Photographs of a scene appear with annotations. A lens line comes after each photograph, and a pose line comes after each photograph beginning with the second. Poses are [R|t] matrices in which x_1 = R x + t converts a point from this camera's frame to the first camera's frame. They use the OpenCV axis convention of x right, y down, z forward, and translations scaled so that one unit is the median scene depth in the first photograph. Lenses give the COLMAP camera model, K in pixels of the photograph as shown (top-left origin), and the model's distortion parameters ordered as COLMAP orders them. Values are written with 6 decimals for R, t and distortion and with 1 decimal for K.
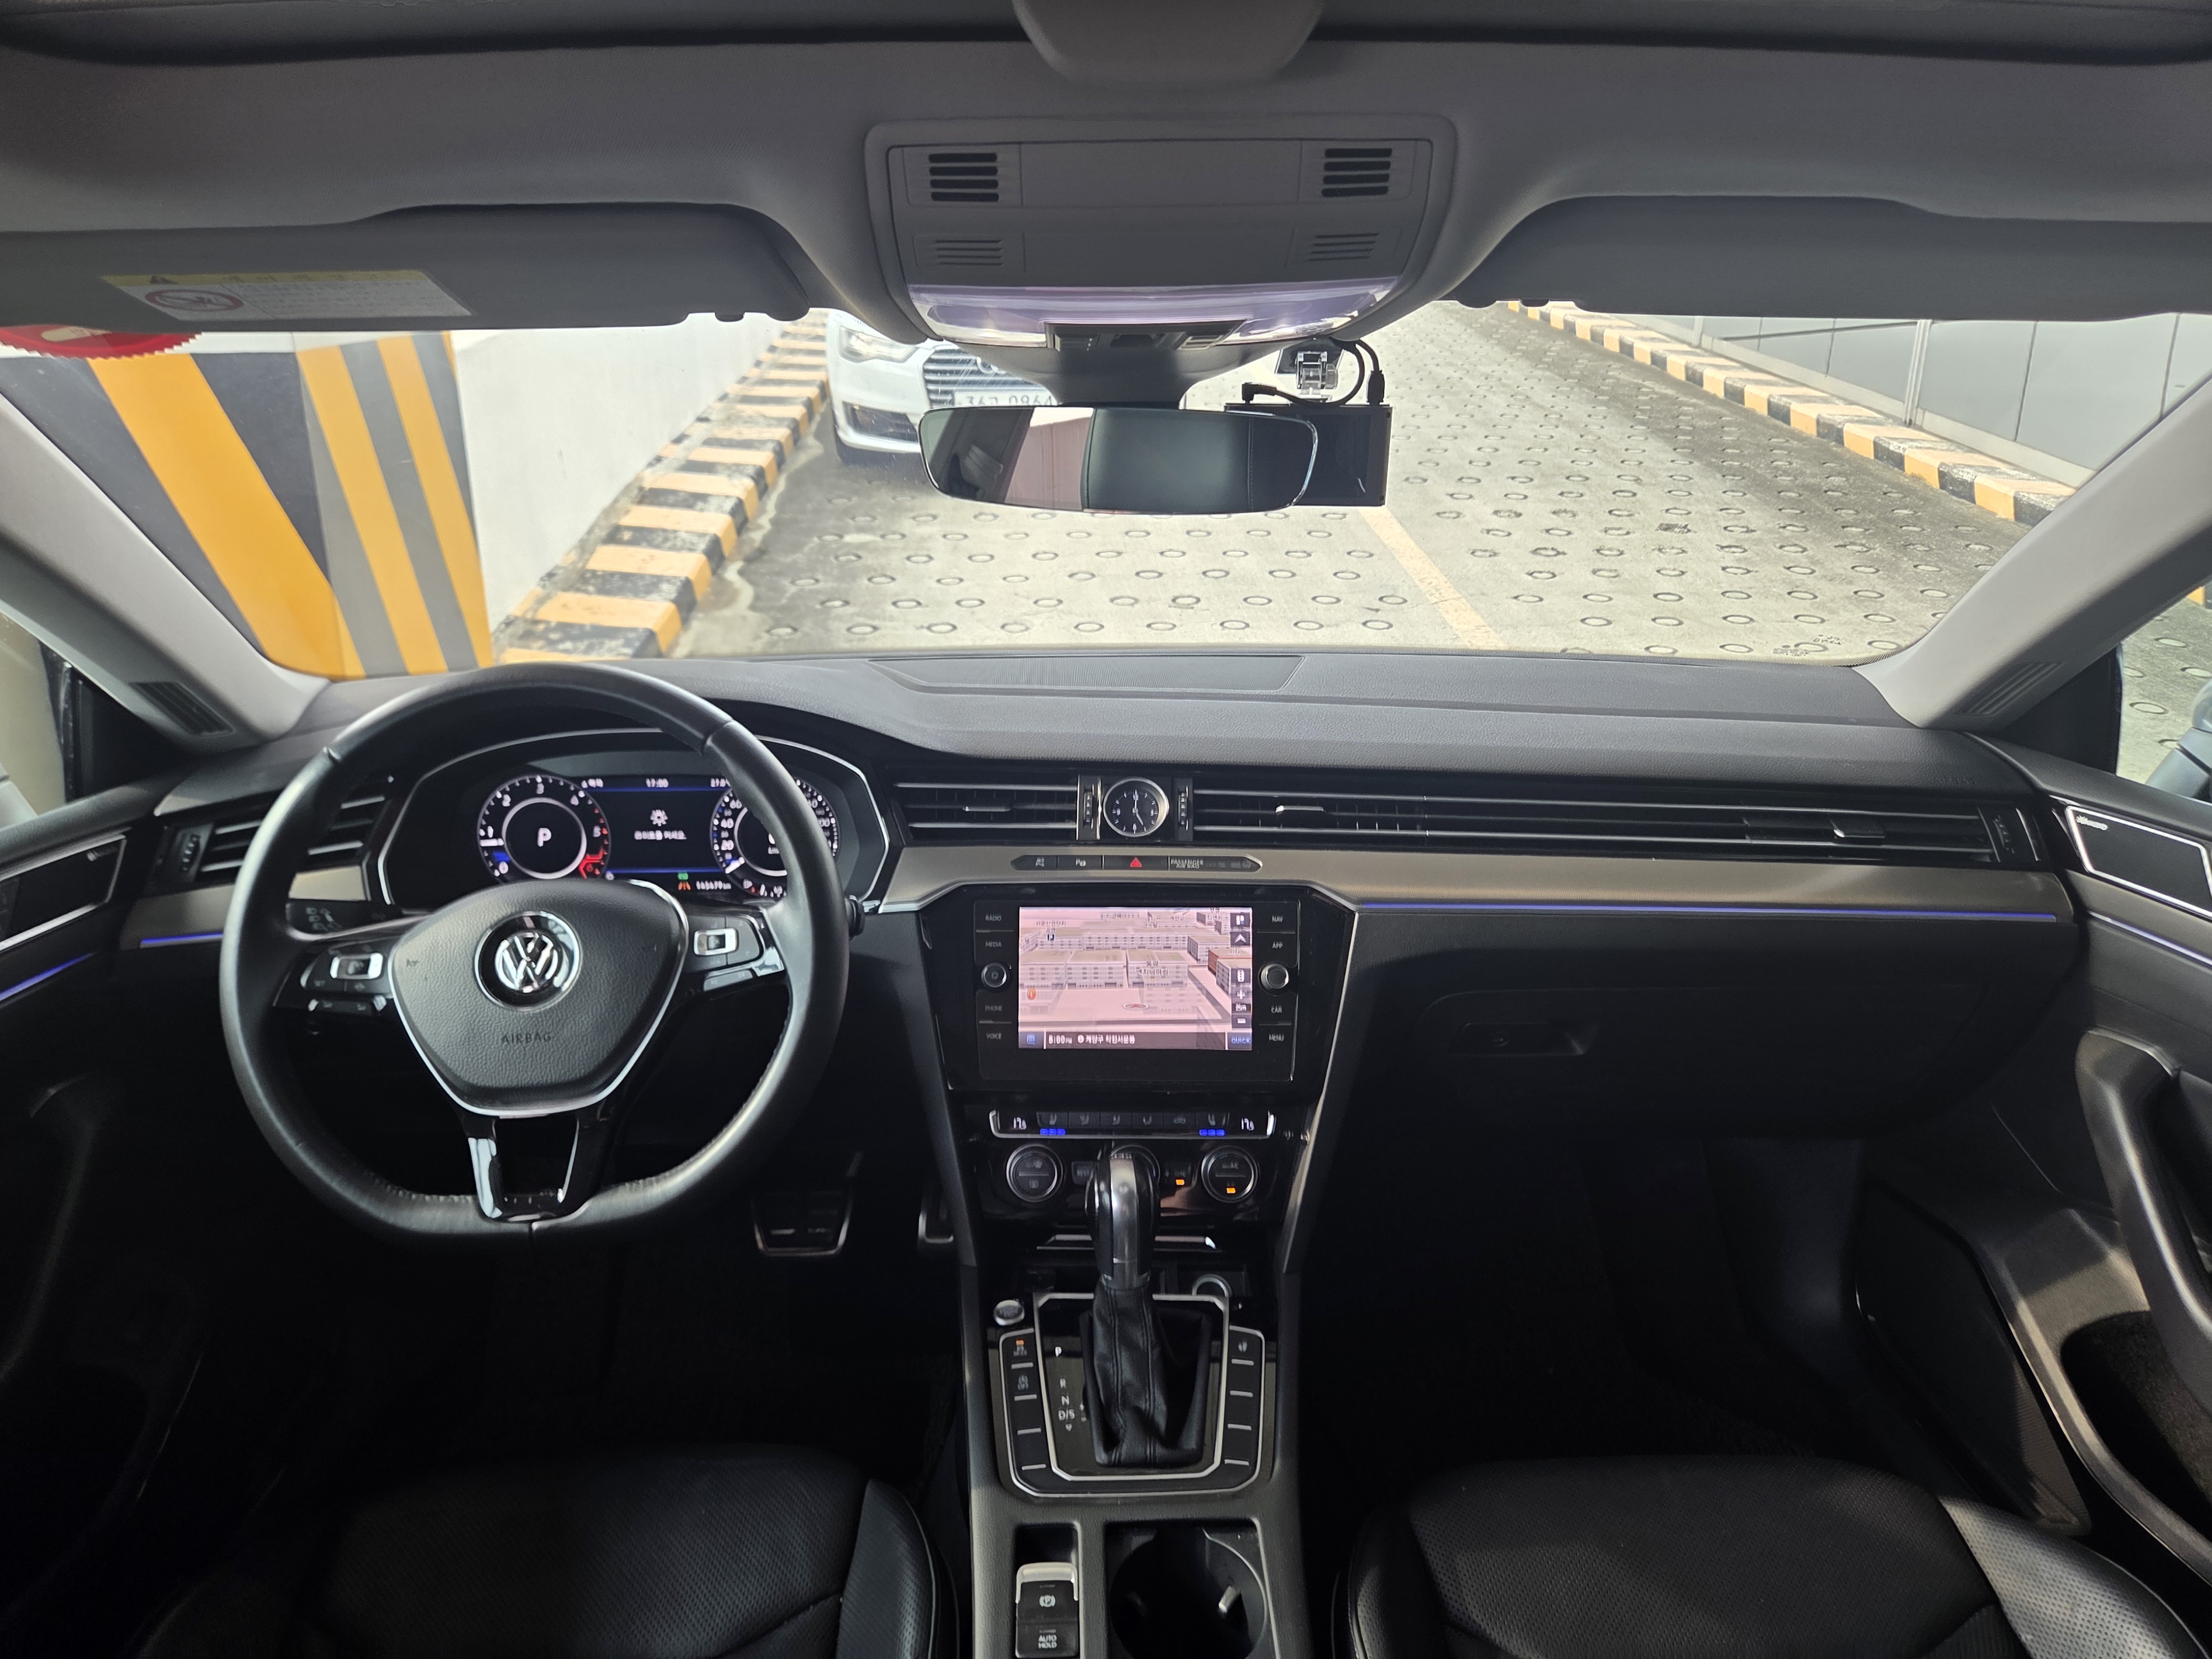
lens RADIAL K [[1472.8, 0, 1111.2], [0, 1472.8, 868.1], [0, 0, 1]] dist [0.058331, -0.047731]
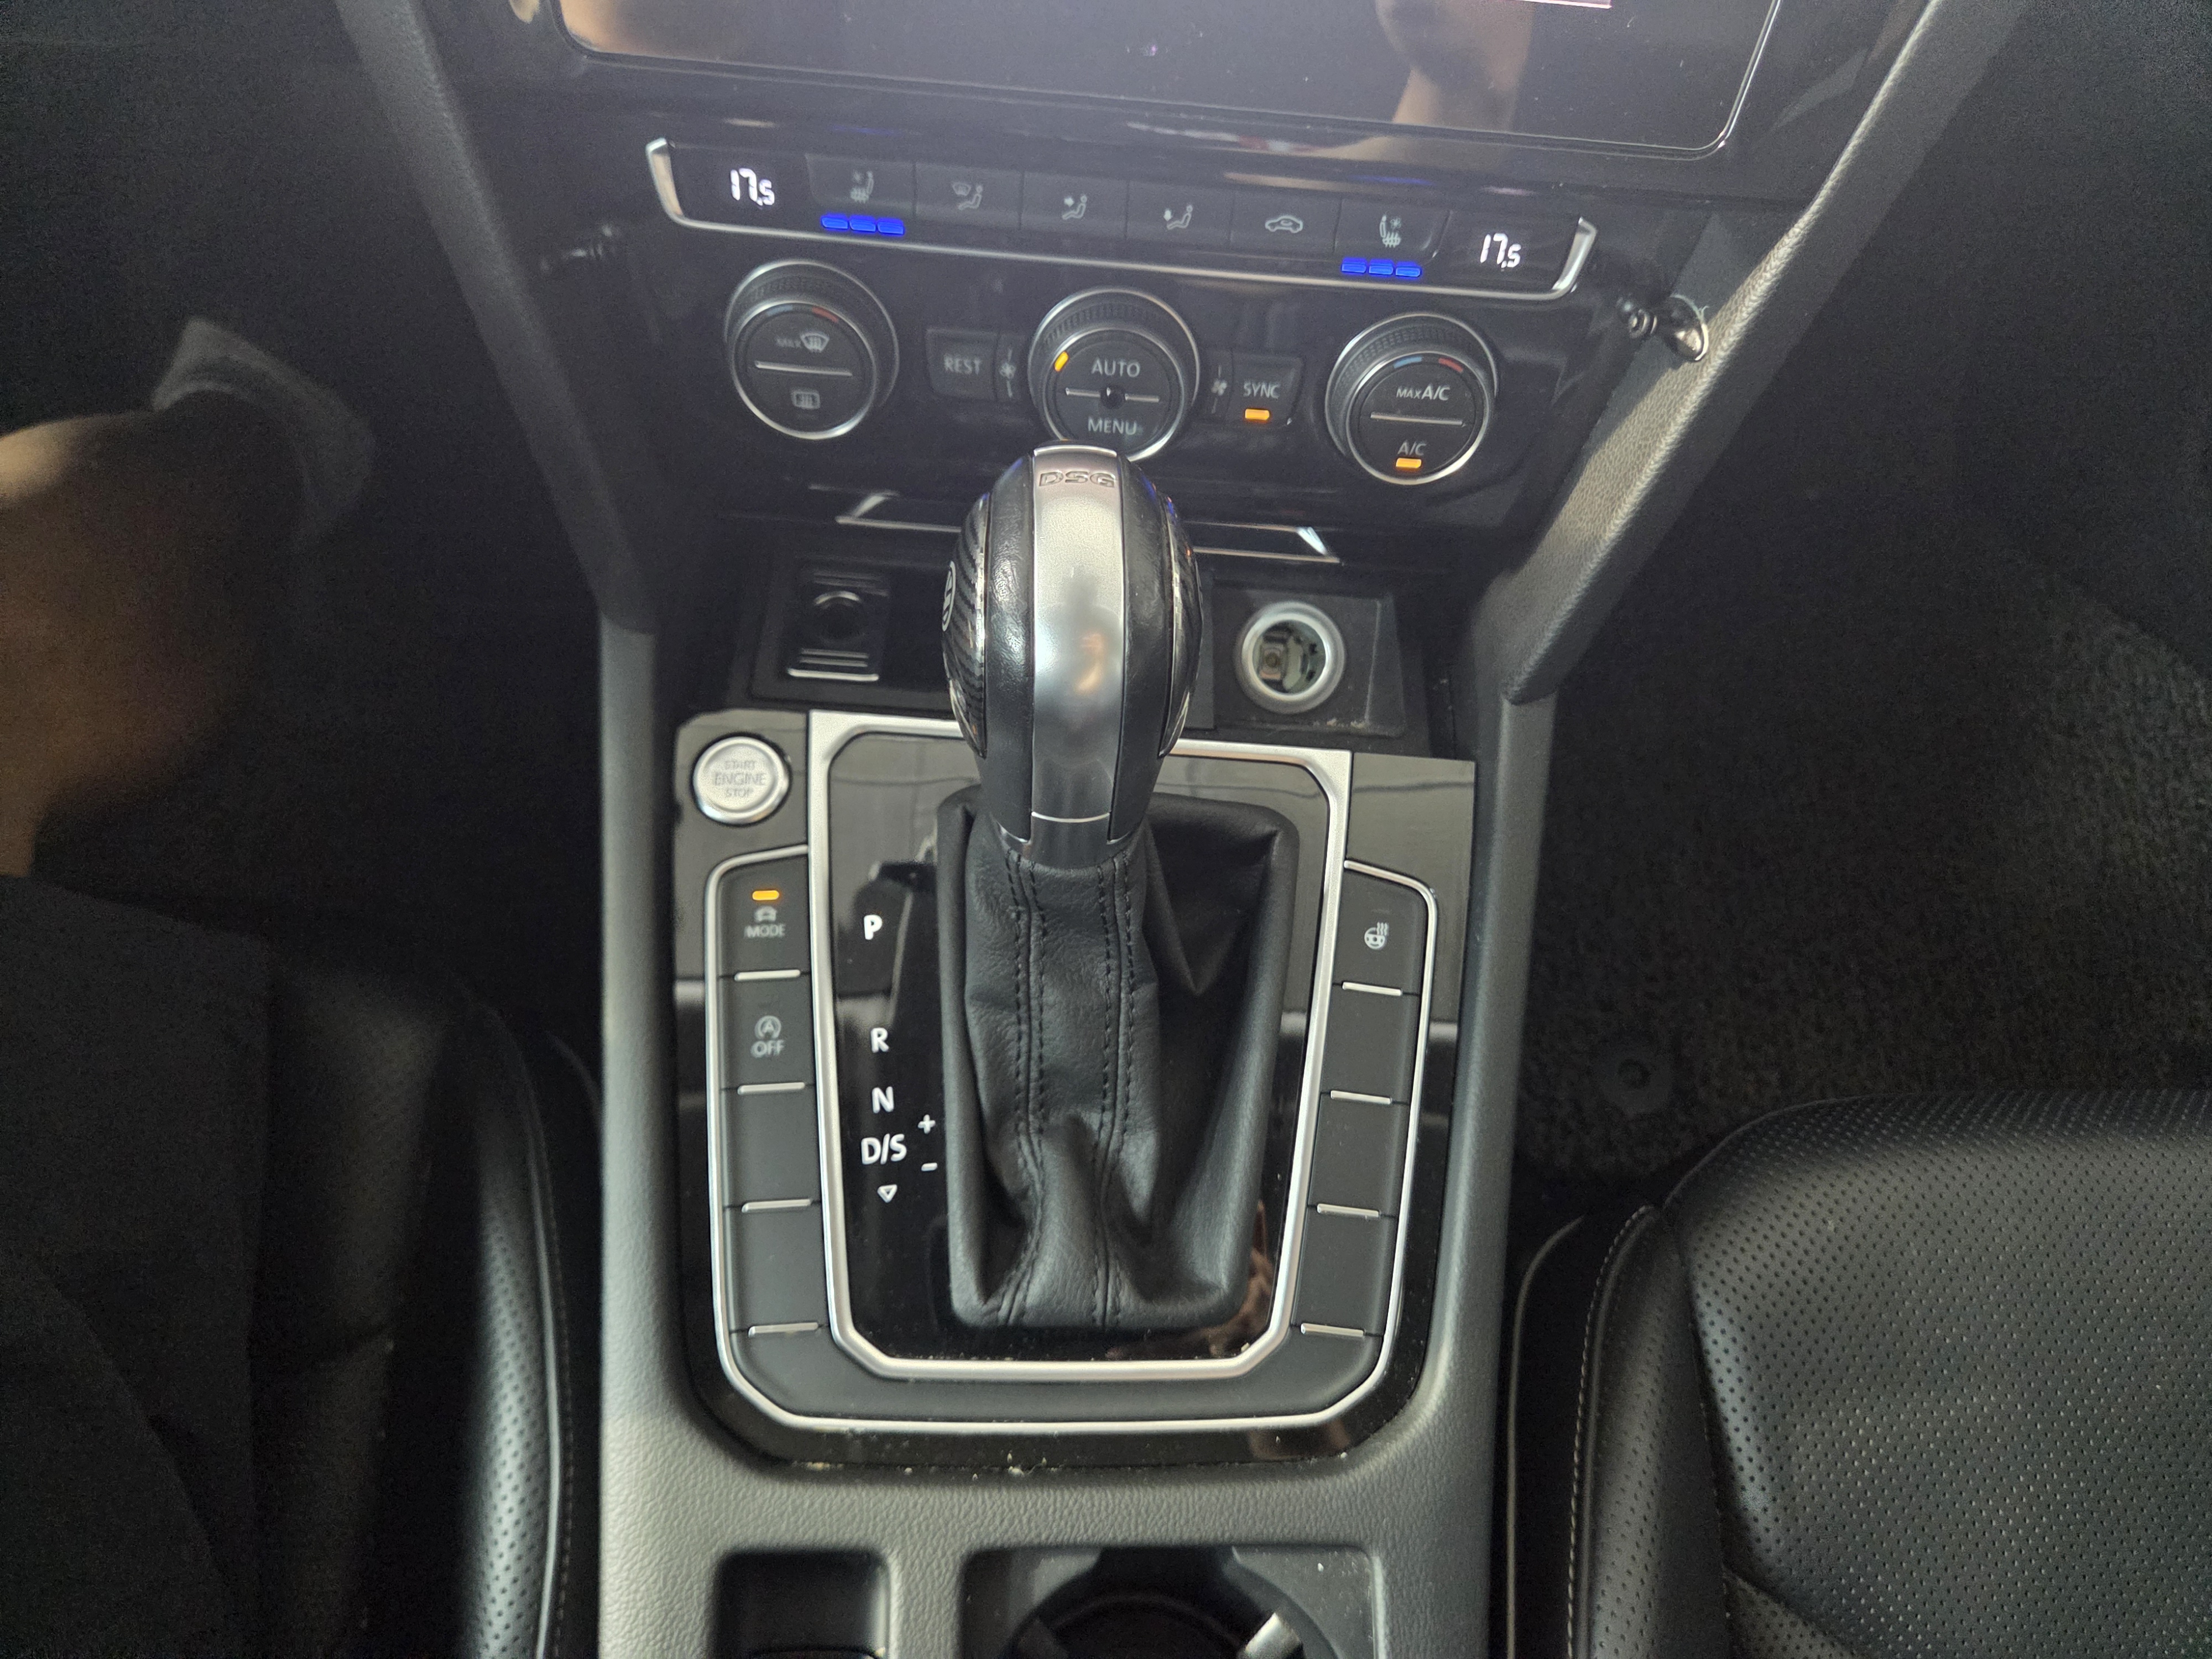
lens RADIAL K [[1562.5, 0, 1111.7], [0, 1562.5, 854.6], [0, 0, 1]] dist [0.044906, -0.046072]
pose [[0.997093, 0.056351, 0.051280, 0.001979], [-0.076000, 0.688054, 0.721668, 0.030777], [0.005383, -0.723468, 0.690337, 0.692236]]
